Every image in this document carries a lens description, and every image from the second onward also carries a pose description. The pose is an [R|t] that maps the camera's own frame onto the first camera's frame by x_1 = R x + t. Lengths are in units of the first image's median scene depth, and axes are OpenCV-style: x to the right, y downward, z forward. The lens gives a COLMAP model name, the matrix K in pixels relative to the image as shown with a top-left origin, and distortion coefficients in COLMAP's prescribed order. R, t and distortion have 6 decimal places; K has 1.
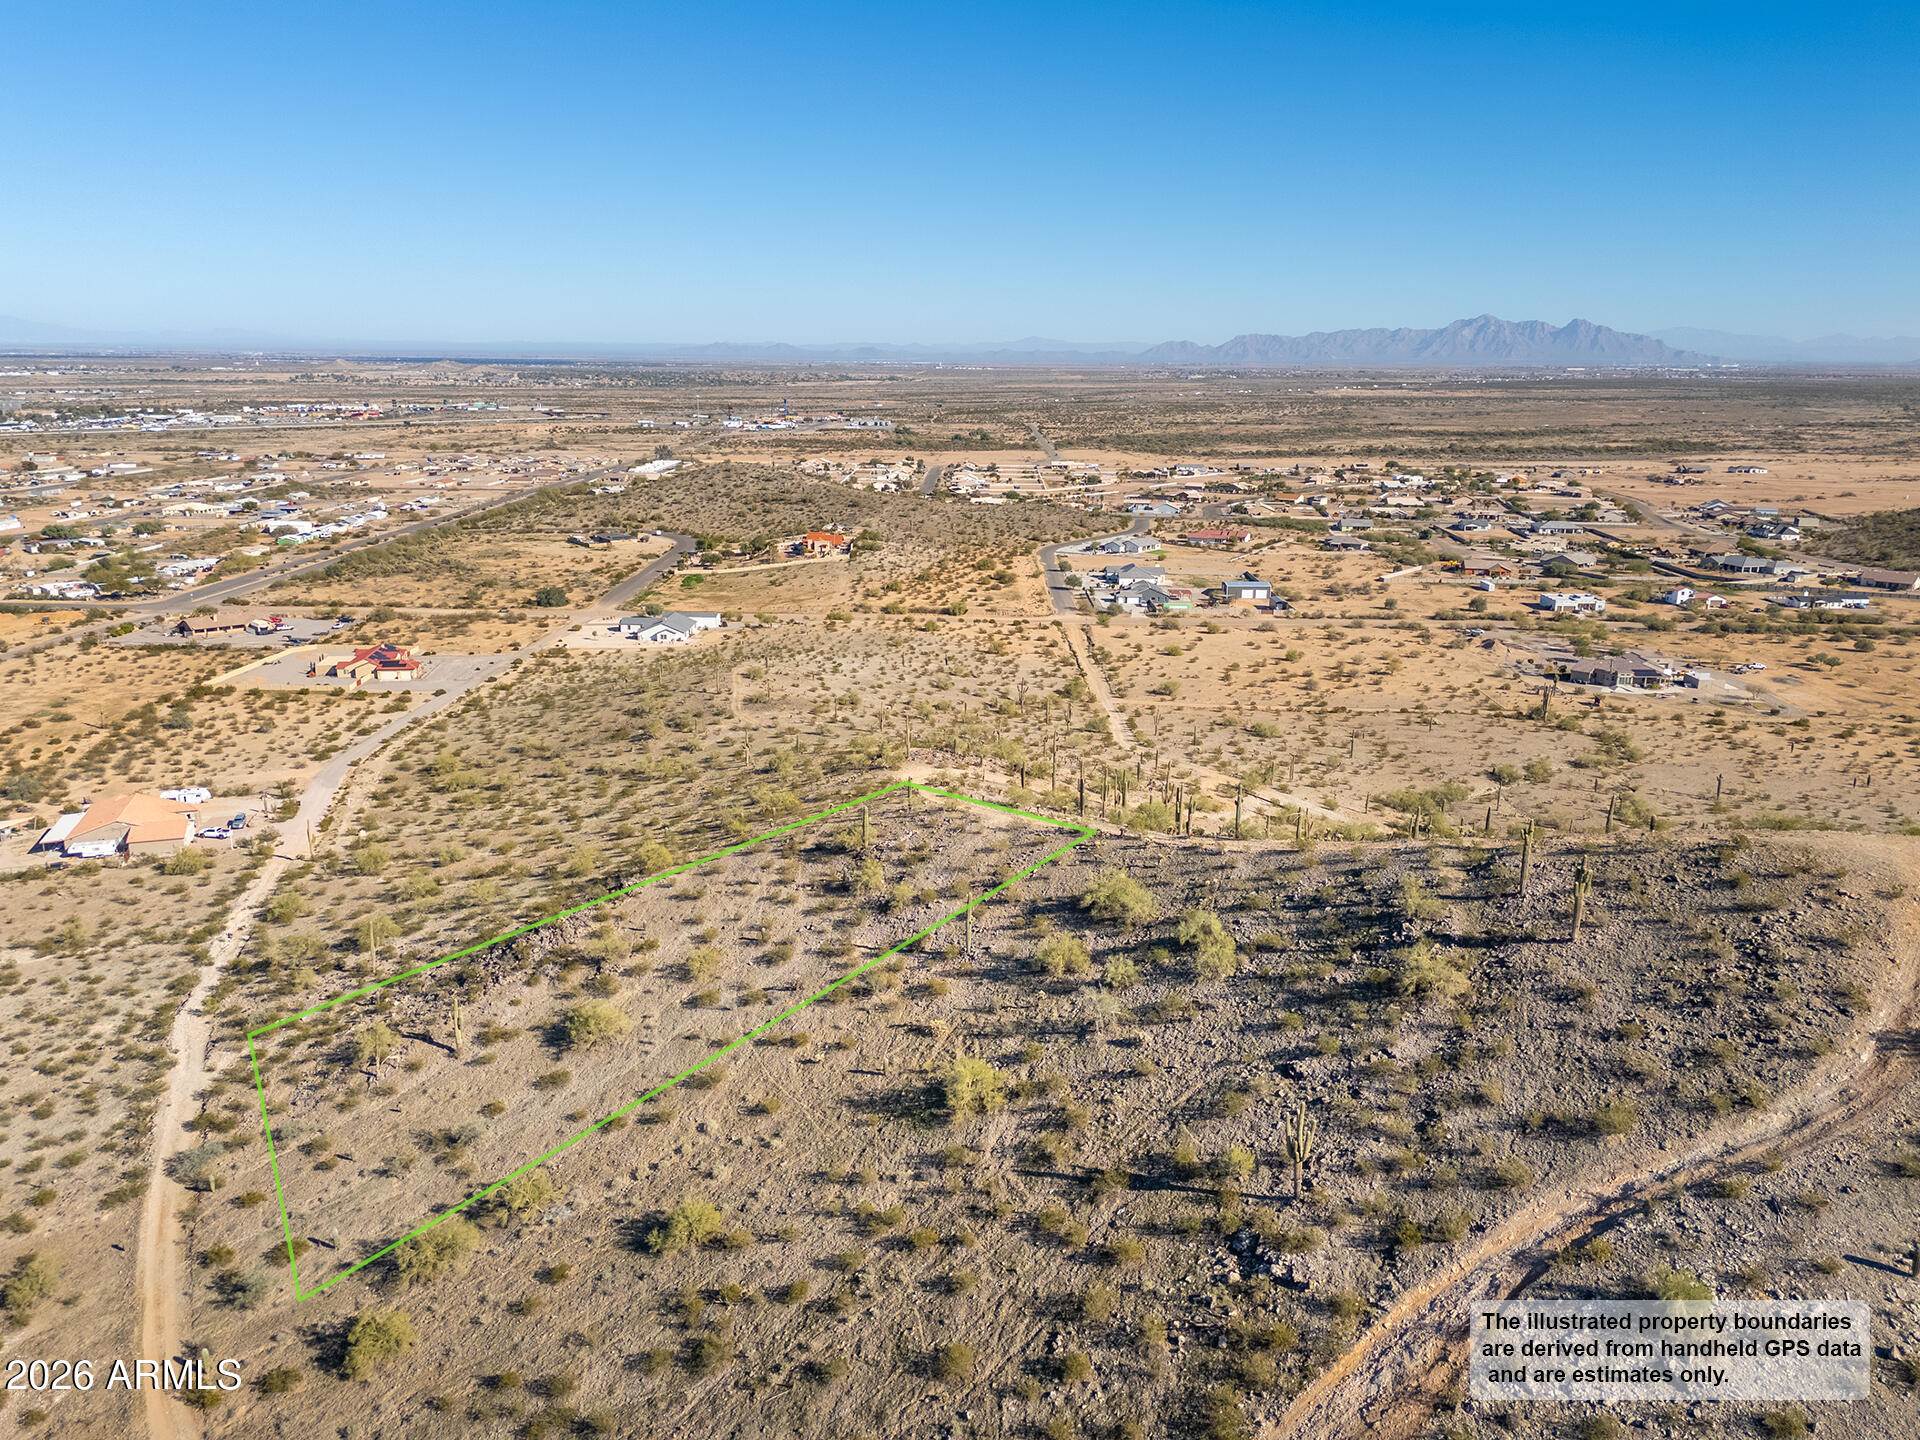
lens RADIAL K [[1401.3, 0, 952.1], [0, 1401.3, 715.8], [0, 0, 1]] dist [0.053890, -0.034532]
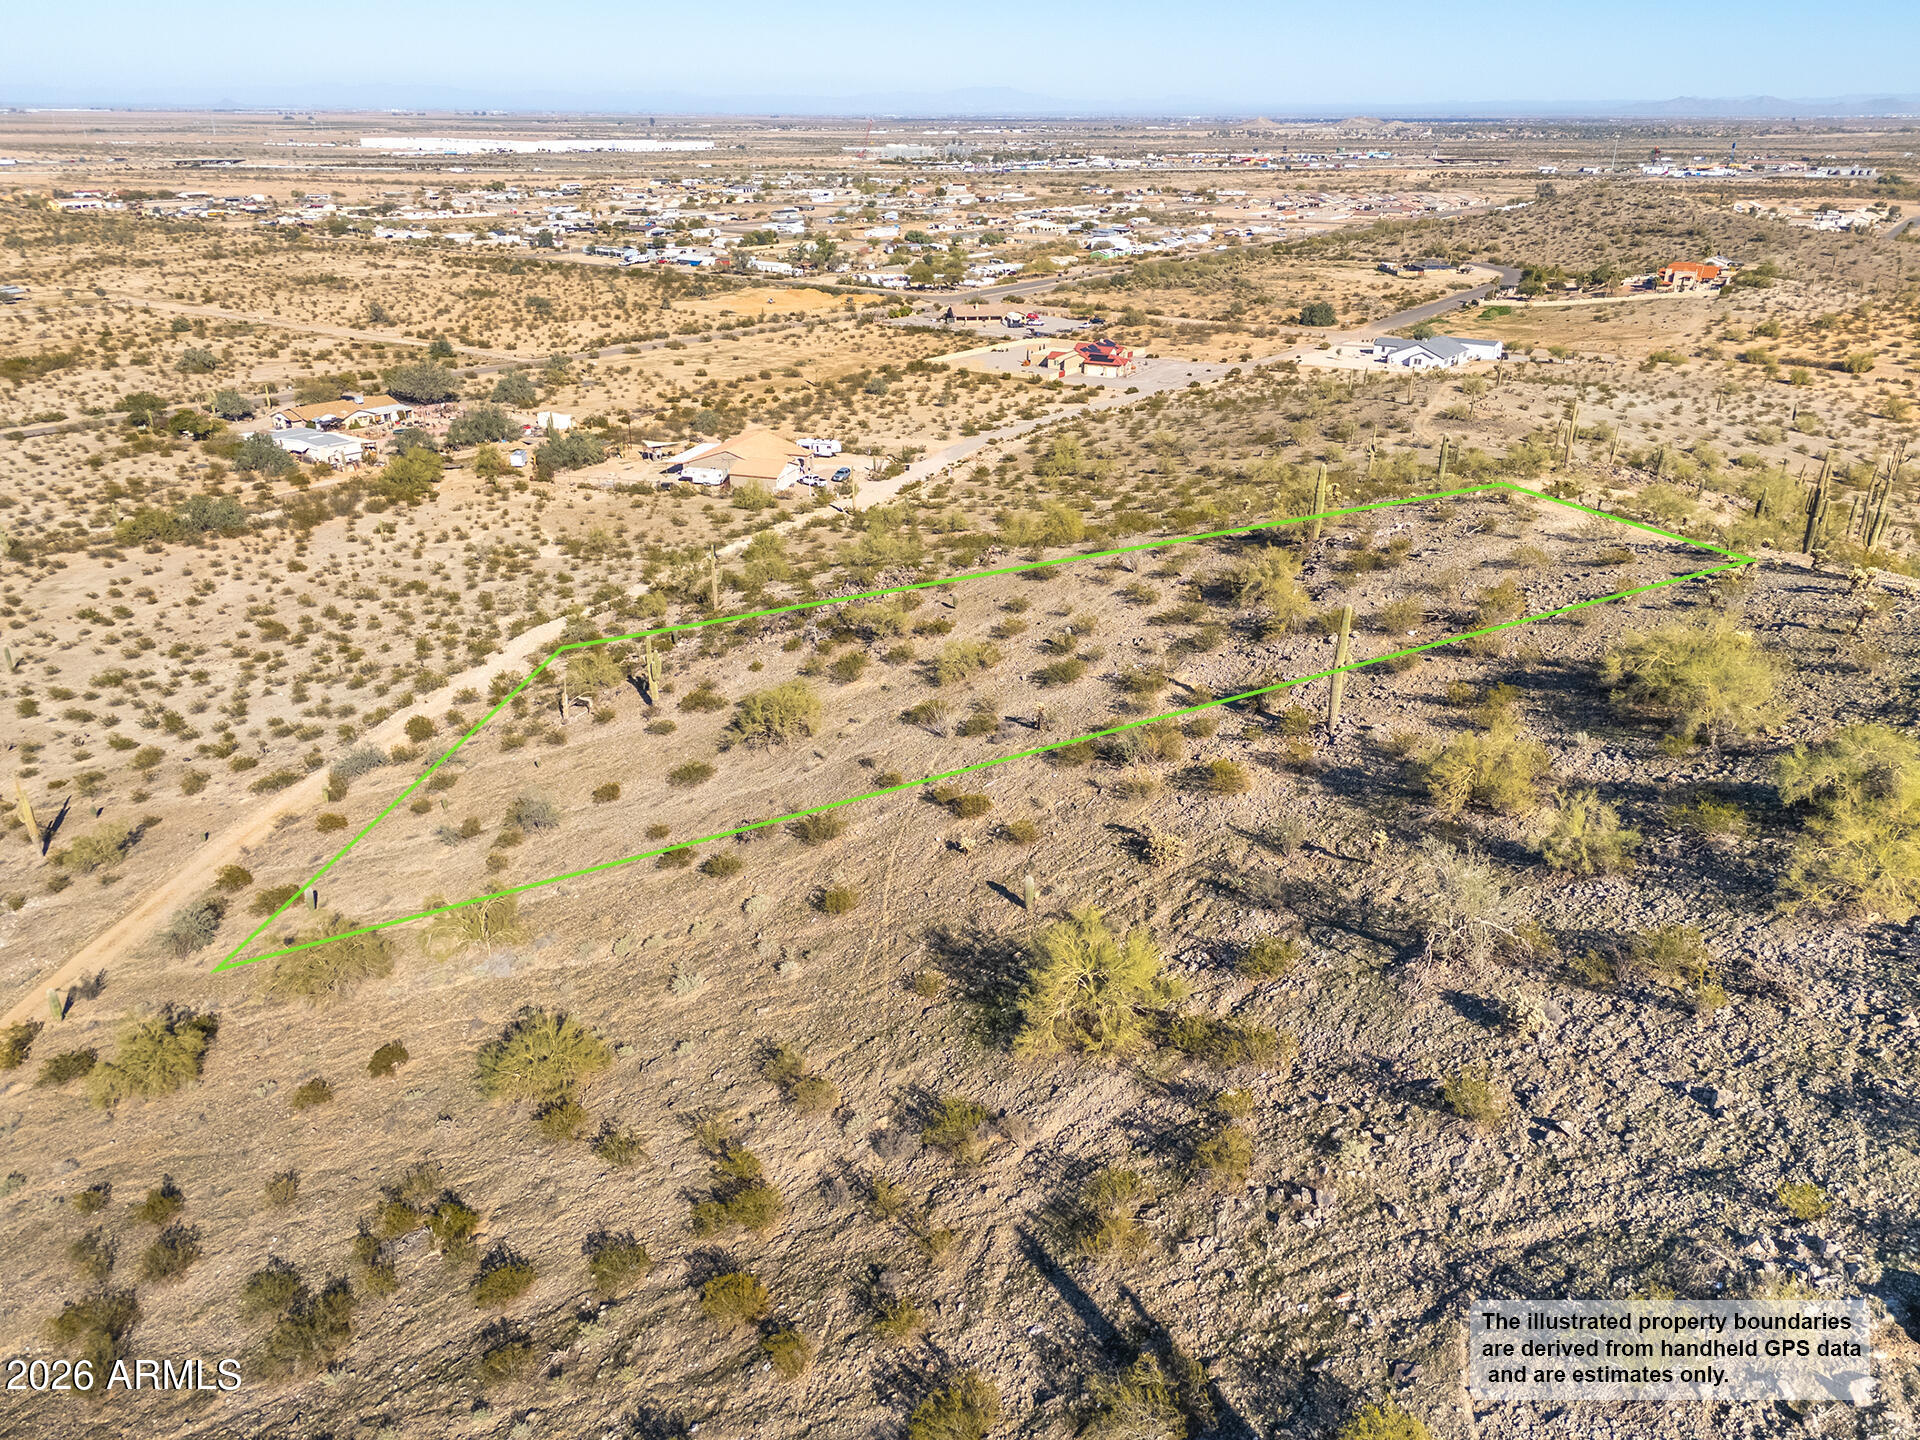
lens RADIAL K [[1401.3, 0, 961.9], [0, 1401.3, 712.9], [0, 0, 1]] dist [0.053890, -0.034532]
pose [[0.828531, 0.215735, -0.516716, 0.042259], [-0.136867, 0.972835, 0.186710, 0.024586], [0.542959, -0.083973, 0.835550, 0.143727]]
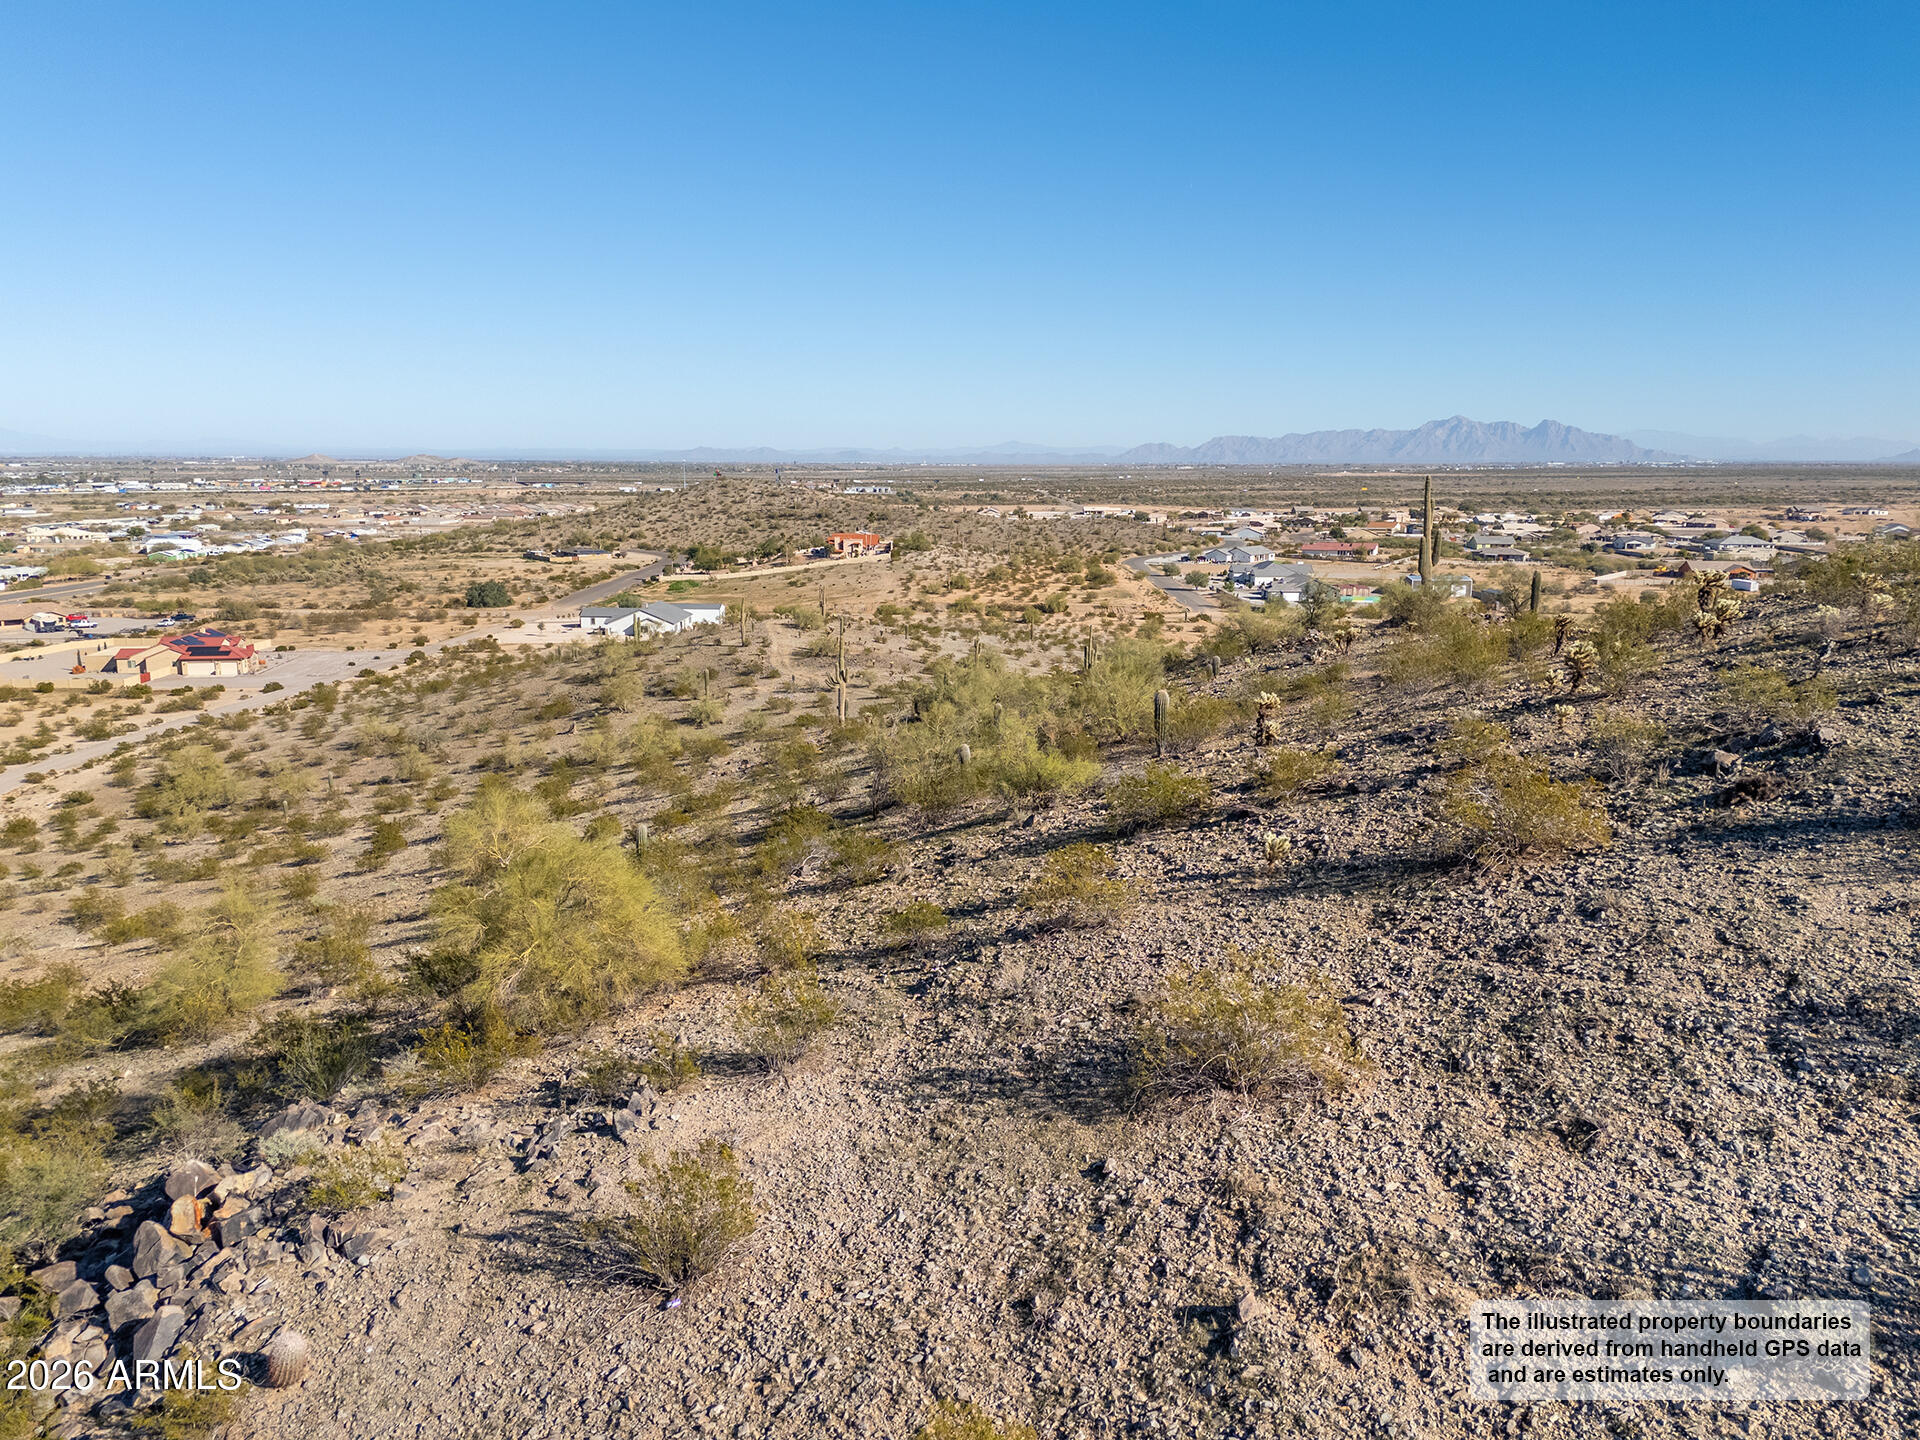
lens RADIAL K [[1401.3, 0, 967.8], [0, 1401.3, 715.4], [0, 0, 1]] dist [0.053890, -0.034532]
pose [[0.999700, -0.005286, 0.023896, -0.062573], [0.006950, 0.997516, -0.070094, 0.032436], [-0.023466, 0.070239, 0.997254, 0.308989]]
